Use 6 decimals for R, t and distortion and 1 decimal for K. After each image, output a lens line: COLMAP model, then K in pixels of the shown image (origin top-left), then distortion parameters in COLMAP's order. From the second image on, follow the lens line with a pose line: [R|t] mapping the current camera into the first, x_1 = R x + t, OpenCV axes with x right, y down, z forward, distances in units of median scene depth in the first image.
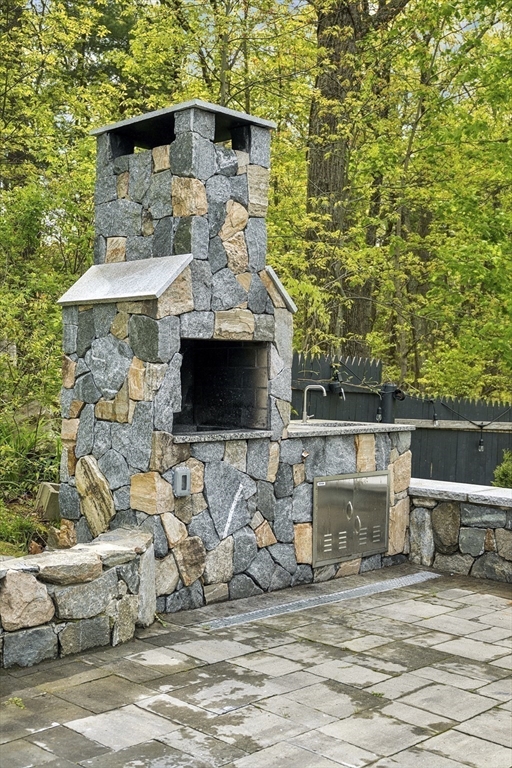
lens RADIAL K [[934.3, 0, 255.7], [0, 934.3, 381.1], [0, 0, 1]] dist [-0.009489, 0.000000]
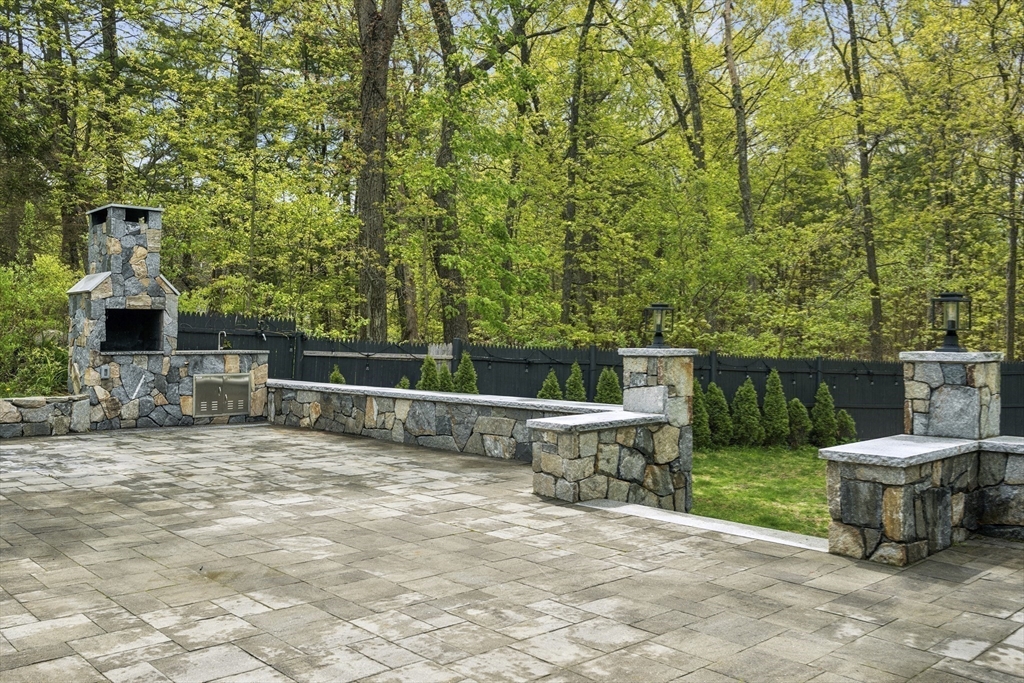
lens RADIAL K [[869.0, 0, 506.5], [0, 869.0, 314.0], [0, 0, 1]] dist [0.001281, 0.000833]
pose [[0.999461, -0.012279, -0.030430, 0.902664], [0.011240, 0.999356, -0.034086, 0.046962], [0.030829, 0.033726, 0.998956, -1.014136]]
